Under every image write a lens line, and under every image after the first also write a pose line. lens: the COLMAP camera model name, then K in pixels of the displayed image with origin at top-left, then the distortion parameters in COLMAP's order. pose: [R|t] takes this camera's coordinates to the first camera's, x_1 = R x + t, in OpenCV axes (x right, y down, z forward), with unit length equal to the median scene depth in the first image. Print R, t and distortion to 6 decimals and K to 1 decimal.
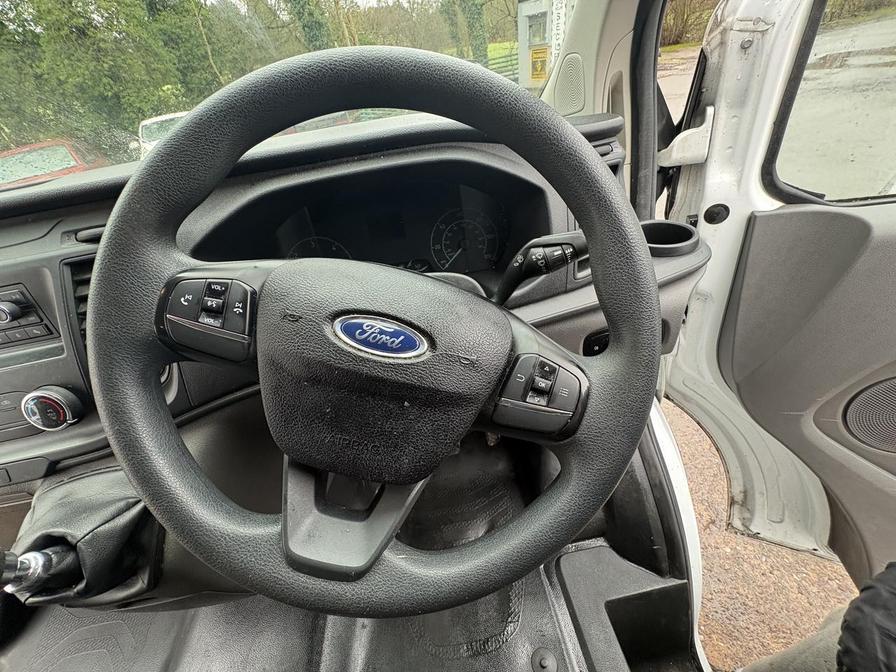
lens RADIAL K [[356.4, 0, 448.7], [0, 356.4, 335.2], [0, 0, 1]] dist [-0.000744, 0.000106]
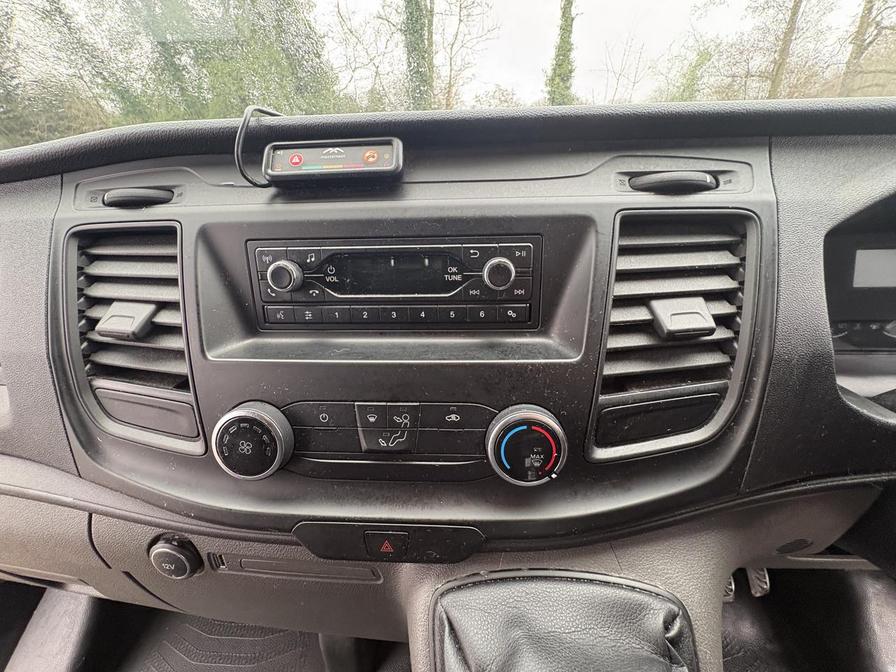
lens RADIAL K [[356.4, 0, 448.7], [0, 356.4, 335.2], [0, 0, 1]] dist [-0.000744, 0.000106]
pose [[0.975607, 0.186750, -0.115389, -0.776892], [-0.205585, 0.961574, -0.181964, 0.107000], [0.076973, 0.201247, 0.976511, 0.253549]]
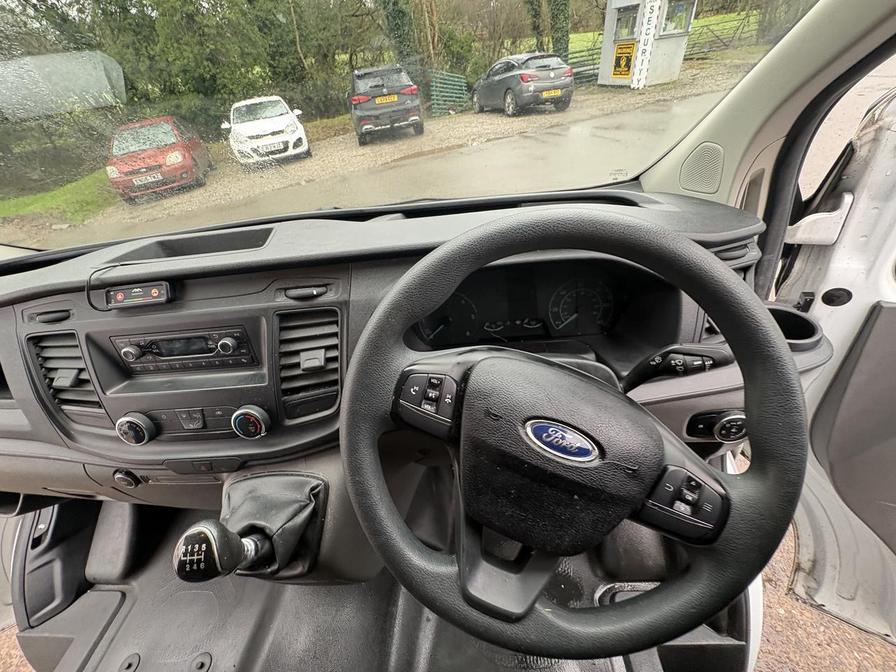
lens RADIAL K [[355.8, 0, 448.0], [0, 355.8, 336.0], [0, 0, 1]] dist [-0.001018, -0.000066]
pose [[0.986228, 0.118982, -0.114883, -0.197853], [-0.116153, 0.992746, 0.031033, -0.144755], [0.117742, -0.017262, 0.992894, -0.116220]]
